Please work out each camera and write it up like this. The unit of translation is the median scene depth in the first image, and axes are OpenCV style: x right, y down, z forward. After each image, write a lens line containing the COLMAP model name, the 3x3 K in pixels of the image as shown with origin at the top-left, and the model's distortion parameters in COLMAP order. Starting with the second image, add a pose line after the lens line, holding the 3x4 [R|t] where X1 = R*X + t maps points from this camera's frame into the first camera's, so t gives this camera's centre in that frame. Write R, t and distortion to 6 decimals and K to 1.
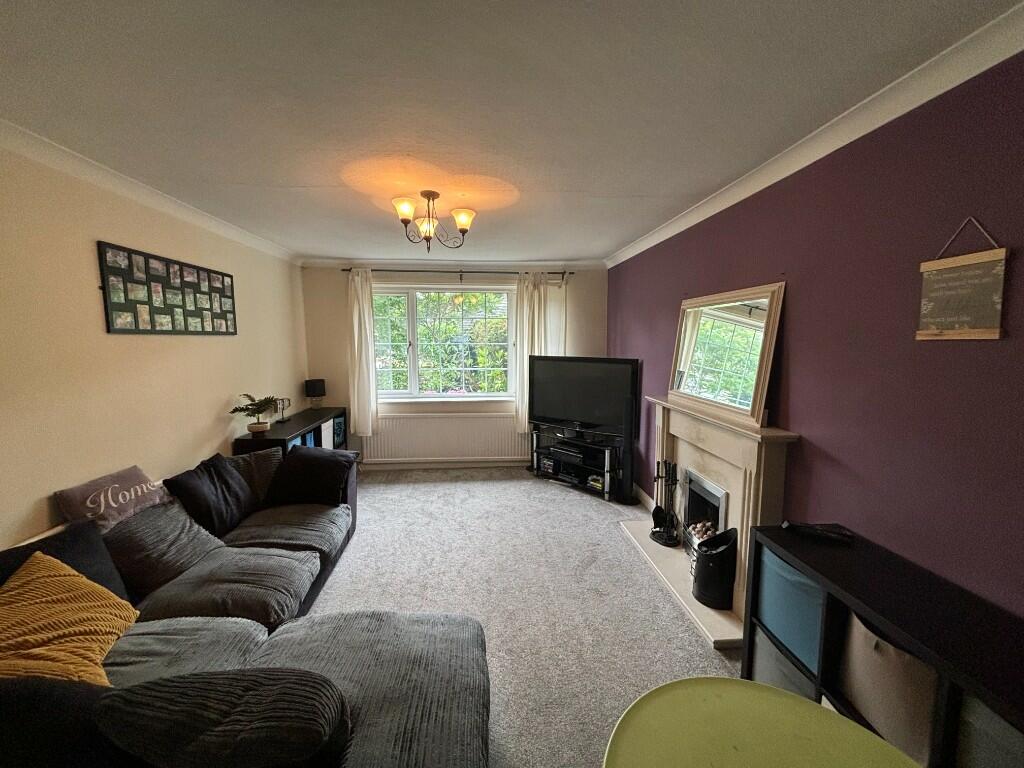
lens RADIAL K [[409.2, 0, 508.6], [0, 409.2, 384.1], [0, 0, 1]] dist [0.001562, -0.000160]
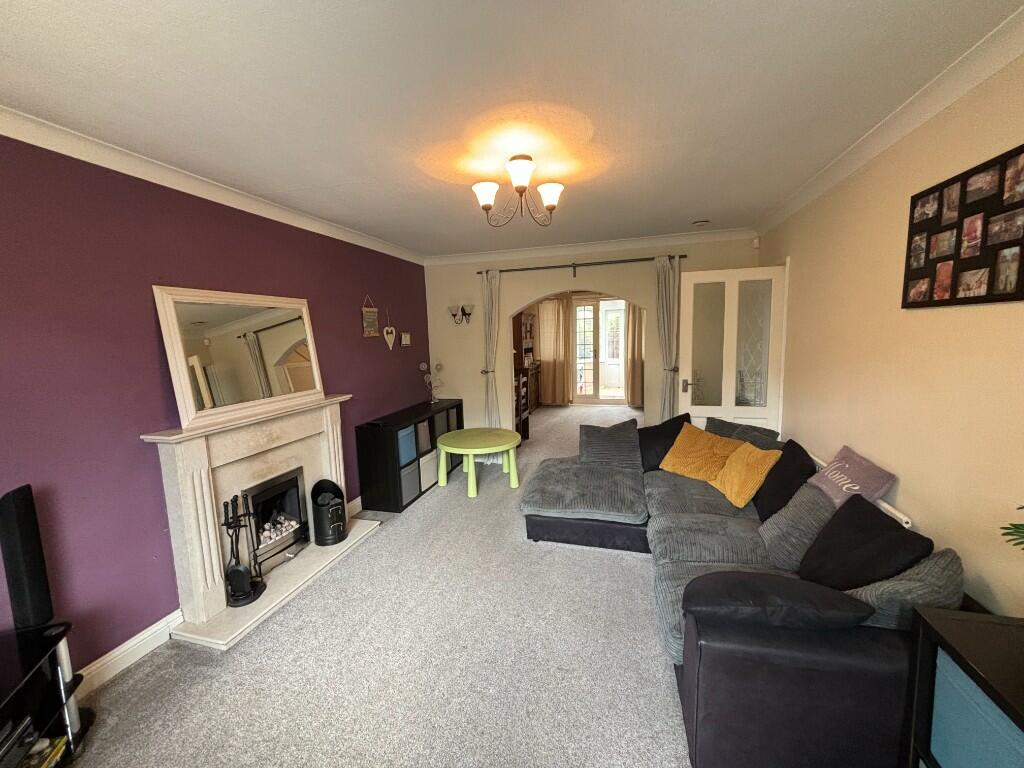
lens RADIAL K [[409.2, 0, 511.4], [0, 409.2, 379.2], [0, 0, 1]] dist [0.001562, -0.000160]
pose [[-0.938310, -0.004997, 0.345759, -0.463565], [0.074283, 0.973639, 0.215658, -0.199309], [-0.337722, 0.228038, -0.913204, 1.838135]]
